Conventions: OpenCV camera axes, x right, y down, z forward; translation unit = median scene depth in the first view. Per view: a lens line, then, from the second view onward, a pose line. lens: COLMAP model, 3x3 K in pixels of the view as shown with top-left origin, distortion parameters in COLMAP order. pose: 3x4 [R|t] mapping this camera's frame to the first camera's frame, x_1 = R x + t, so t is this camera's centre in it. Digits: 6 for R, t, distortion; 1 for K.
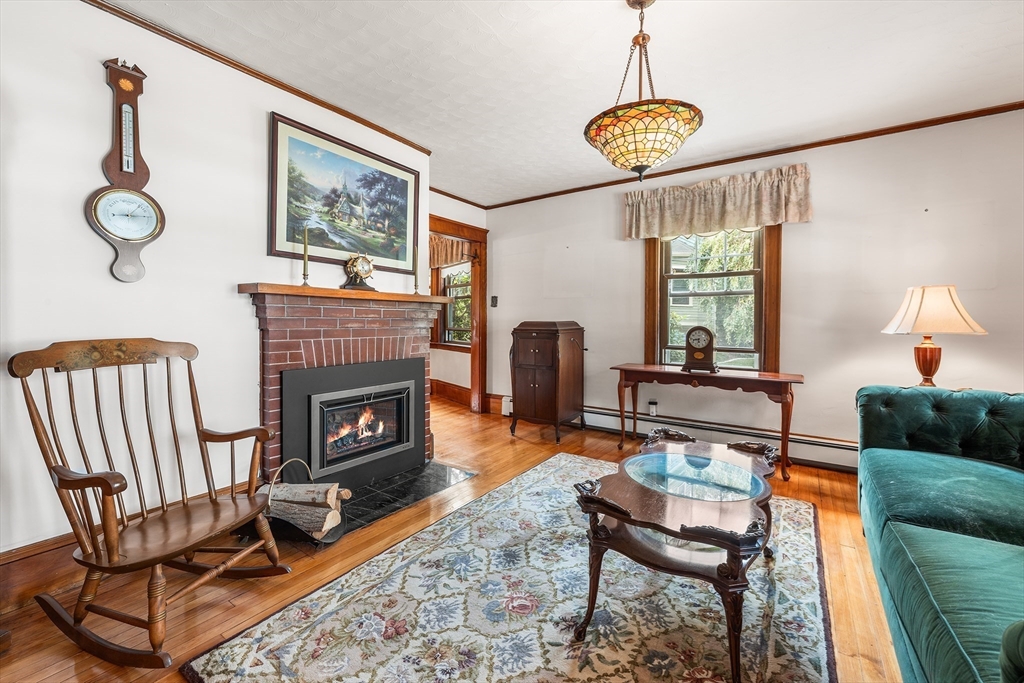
lens RADIAL K [[412.3, 0, 510.5], [0, 412.3, 330.9], [0, 0, 1]] dist [-0.000275, 0.000350]
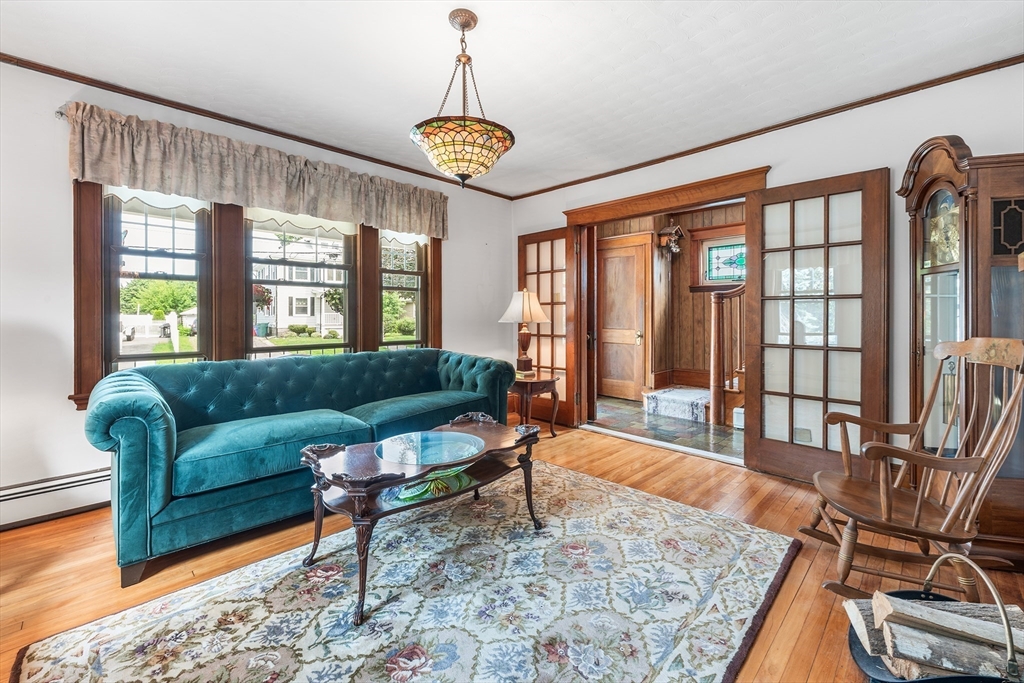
lens RADIAL K [[412.3, 0, 510.5], [0, 412.3, 330.9], [0, 0, 1]] dist [-0.000275, 0.000350]
pose [[-0.982156, -0.006274, 0.187962, -0.009336], [0.004833, 0.998271, 0.058576, -0.054328], [-0.188004, 0.058439, -0.980428, 2.057917]]
